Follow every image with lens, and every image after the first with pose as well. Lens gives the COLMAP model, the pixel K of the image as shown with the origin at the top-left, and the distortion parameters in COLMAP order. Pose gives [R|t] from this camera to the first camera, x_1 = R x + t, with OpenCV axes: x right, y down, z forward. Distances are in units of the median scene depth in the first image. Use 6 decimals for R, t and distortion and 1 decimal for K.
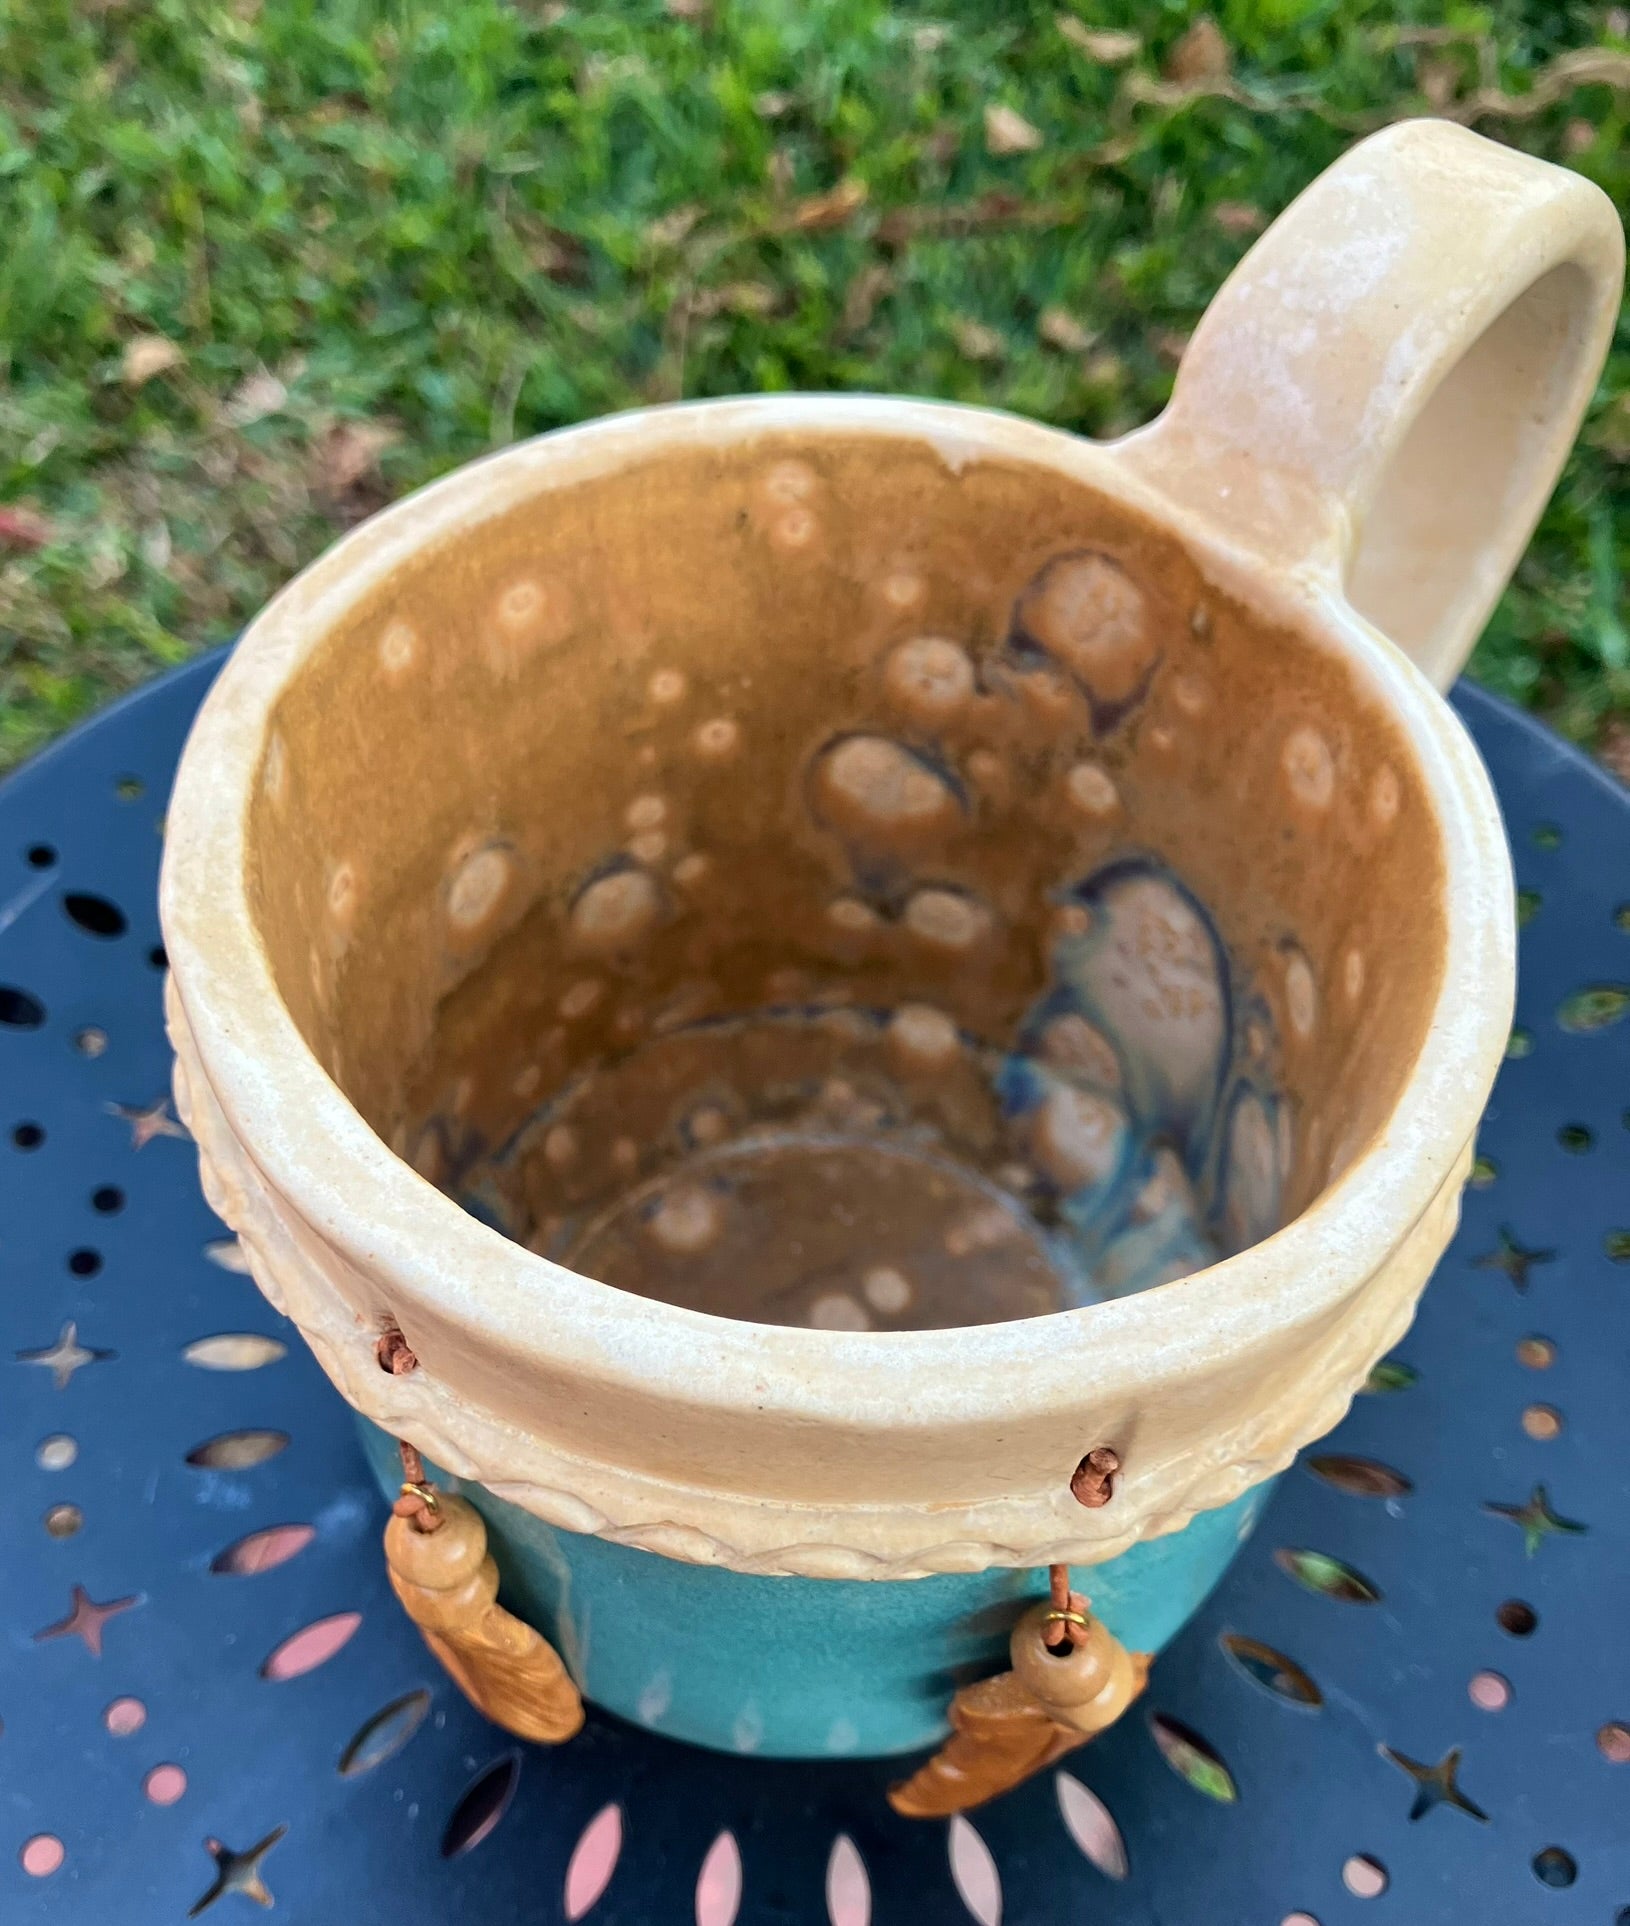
lens RADIAL K [[1973.3, 0, 783.0], [0, 1973.3, 964.2], [0, 0, 1]] dist [-0.002296, 0.002687]
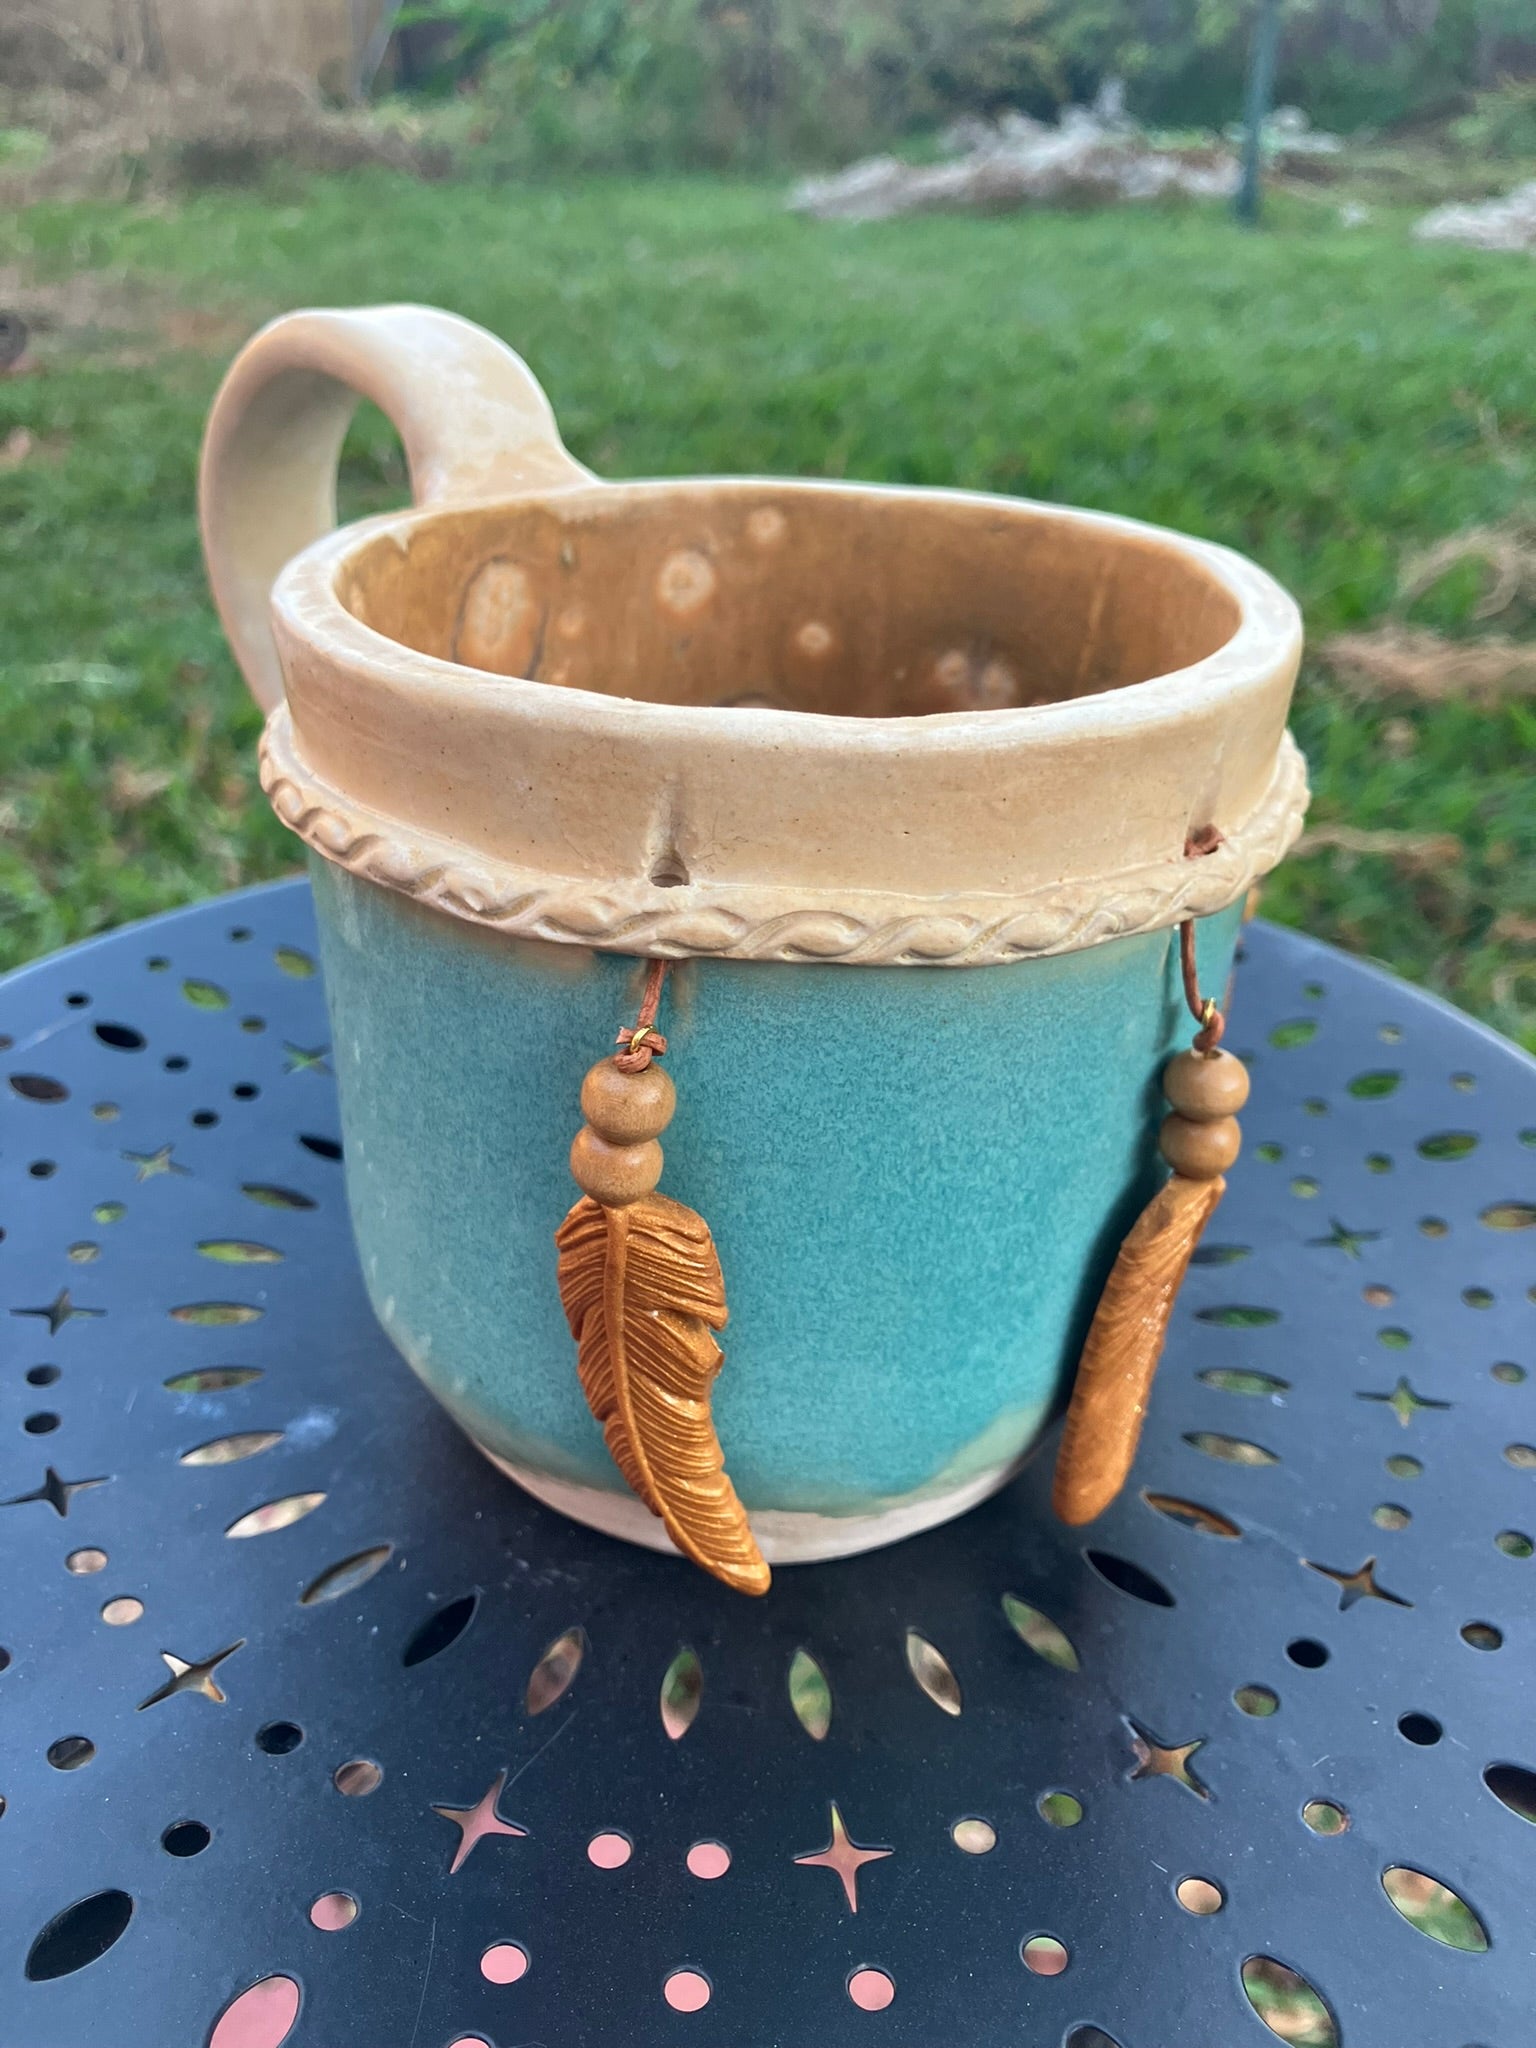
lens RADIAL K [[1749.7, 0, 761.6], [0, 1749.7, 1026.5], [0, 0, 1]] dist [-0.009605, -0.000365]
pose [[0.996999, 0.004602, 0.077277, -0.067029], [0.030009, 0.897205, -0.440594, 0.607871], [-0.071361, 0.441591, 0.894374, 0.059901]]
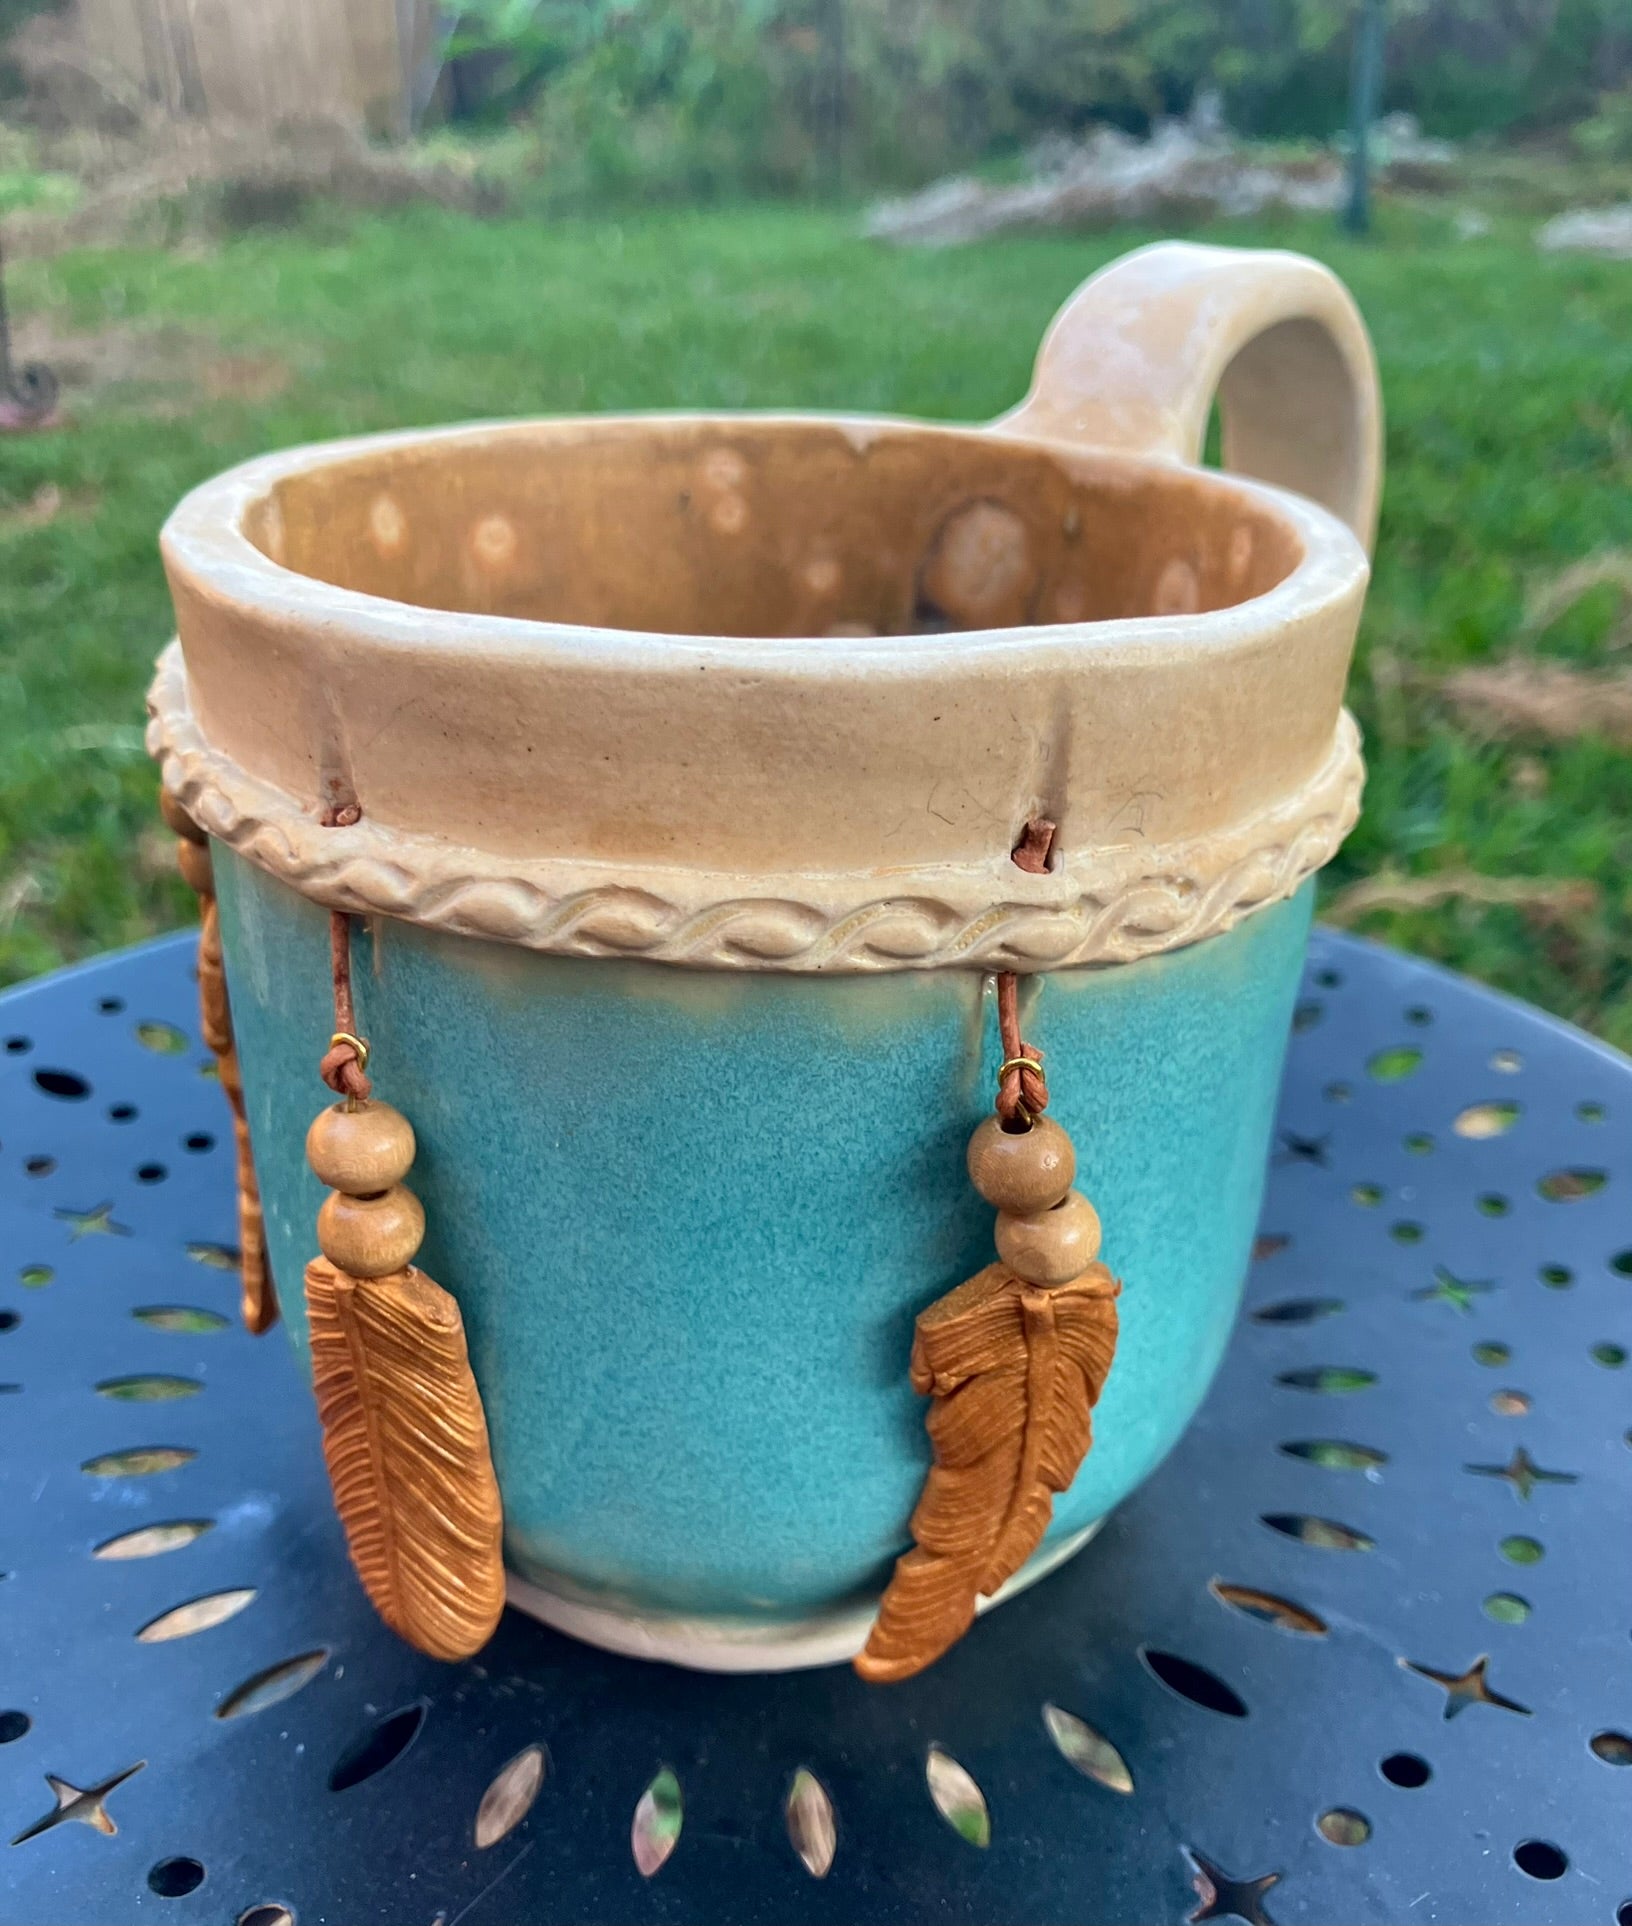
lens RADIAL K [[1849.2, 0, 816.9], [0, 1849.2, 1098.3], [0, 0, 1]] dist [-0.004987, -0.006612]
pose [[0.998539, -0.009190, 0.053241, -0.003660], [0.032294, 0.891546, -0.451777, 0.602598], [-0.043315, 0.452837, 0.890541, 0.165603]]
